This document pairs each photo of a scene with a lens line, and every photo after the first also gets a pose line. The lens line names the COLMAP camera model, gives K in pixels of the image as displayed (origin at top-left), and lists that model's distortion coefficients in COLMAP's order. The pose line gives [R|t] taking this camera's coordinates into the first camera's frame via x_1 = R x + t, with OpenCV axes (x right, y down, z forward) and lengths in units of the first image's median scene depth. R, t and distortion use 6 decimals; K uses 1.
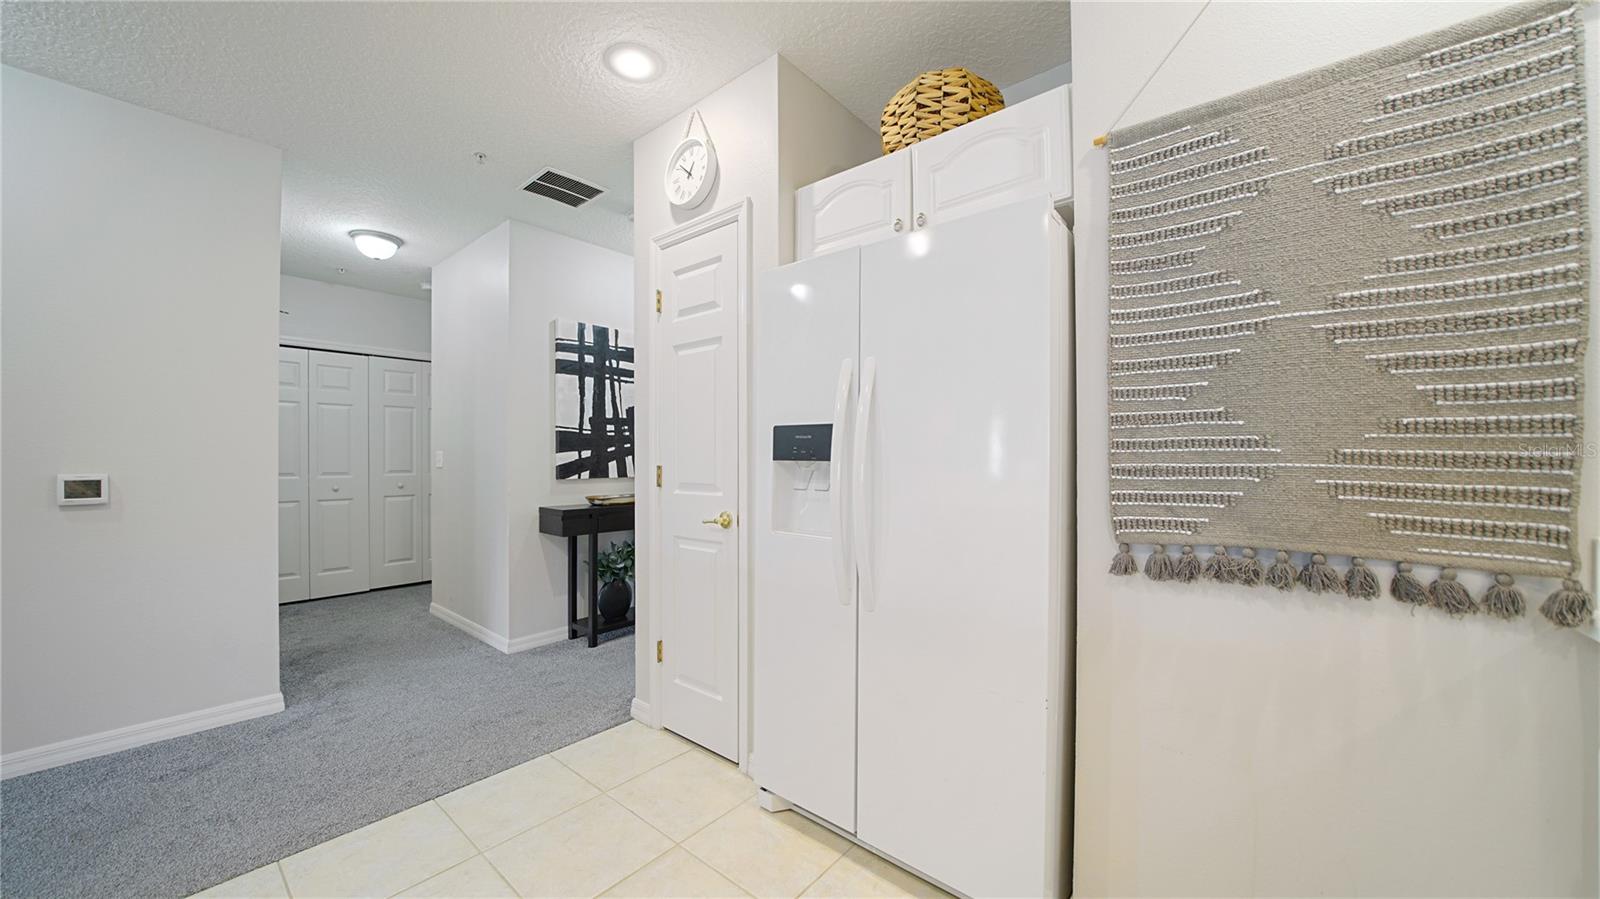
lens RADIAL K [[570.5, 0, 789.6], [0, 570.5, 458.0], [0, 0, 1]] dist [-0.000552, 0.000001]
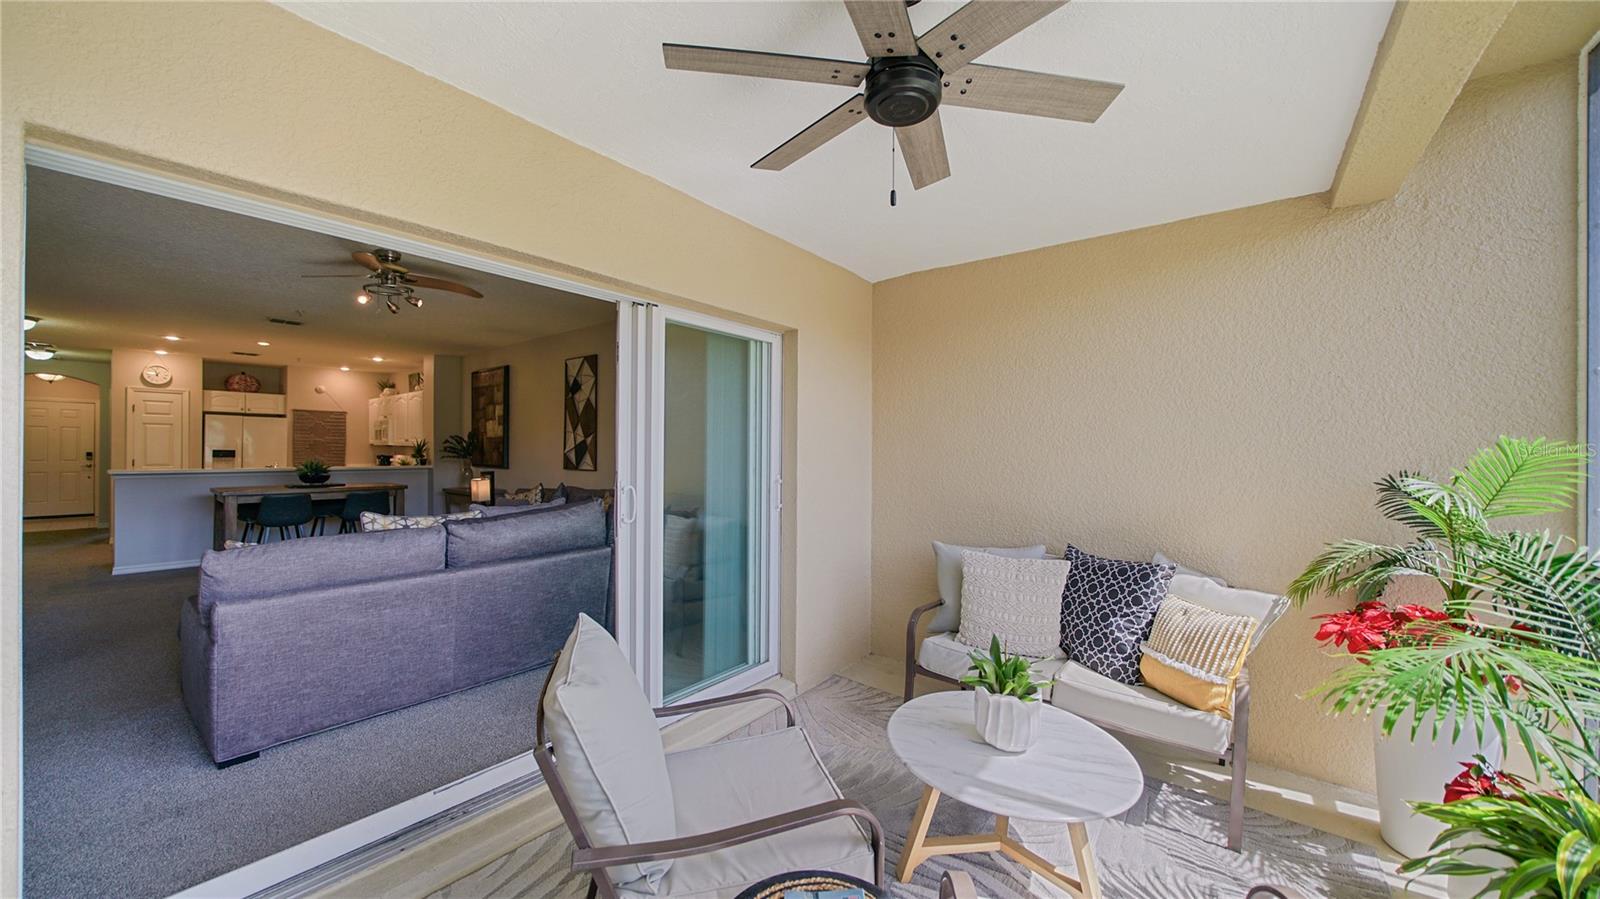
lens RADIAL K [[561.1, 0, 805.5], [0, 561.1, 445.8], [0, 0, 1]] dist [-0.021140, -0.000046]
pose [[-0.057474, 0.003575, 0.998341, -4.587838], [-0.003450, 0.999987, -0.003779, -0.087558], [-0.998341, -0.003662, -0.057461, -3.401802]]
